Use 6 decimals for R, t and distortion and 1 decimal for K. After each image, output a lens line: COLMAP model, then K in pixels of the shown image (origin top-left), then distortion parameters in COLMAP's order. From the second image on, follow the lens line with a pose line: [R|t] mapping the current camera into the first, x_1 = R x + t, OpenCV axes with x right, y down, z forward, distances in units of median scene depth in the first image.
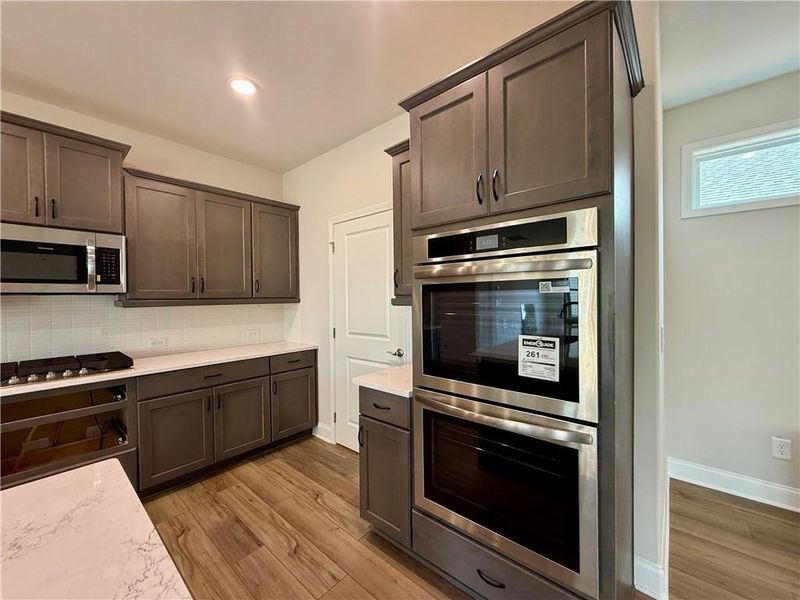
lens RADIAL K [[318.5, 0, 397.7], [0, 318.5, 300.7], [0, 0, 1]] dist [-0.000803, 0.000328]
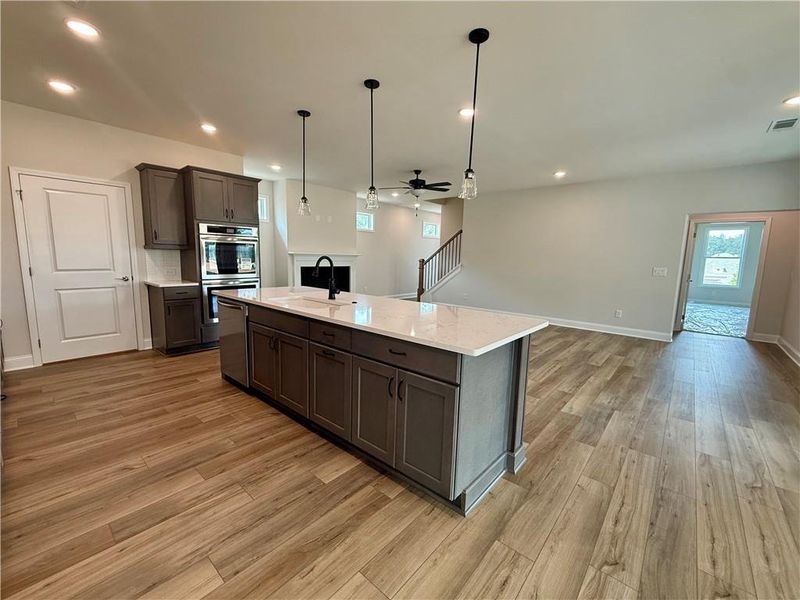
lens RADIAL K [[335.3, 0, 399.4], [0, 335.3, 300.9], [0, 0, 1]] dist [-0.000506, 0.000051]
pose [[-0.001801, -0.123779, 0.992308, -1.703349], [-0.014887, 0.992203, 0.123739, 0.042840], [-0.999888, -0.014549, -0.003630, -0.398530]]
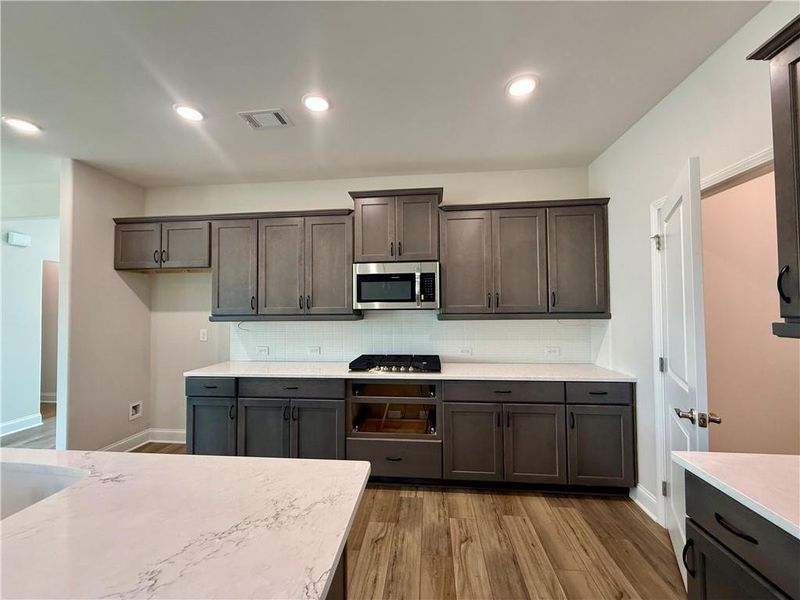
lens RADIAL K [[318.5, 0, 397.7], [0, 318.5, 300.7], [0, 0, 1]] dist [-0.000803, 0.000328]
pose [[0.578433, -0.014189, -0.815607, 0.043166], [-0.007225, 0.999720, -0.022516, -0.023200], [0.815698, 0.018916, 0.578169, 0.150701]]
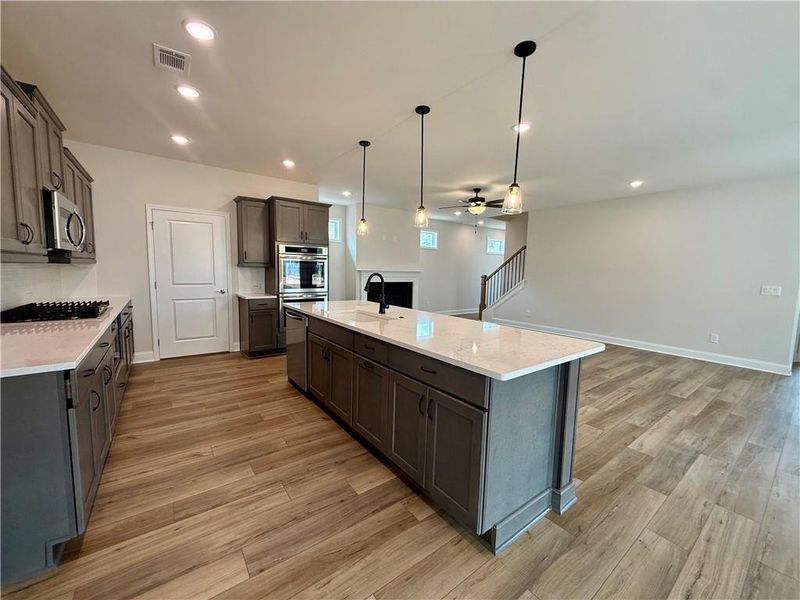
lens RADIAL K [[318.5, 0, 397.7], [0, 318.5, 300.7], [0, 0, 1]] dist [-0.000803, 0.000328]
pose [[0.216585, -0.079106, 0.973054, -1.662359], [-0.014774, 0.996332, 0.084287, 0.038881], [-0.976152, -0.032631, 0.214621, -0.476490]]
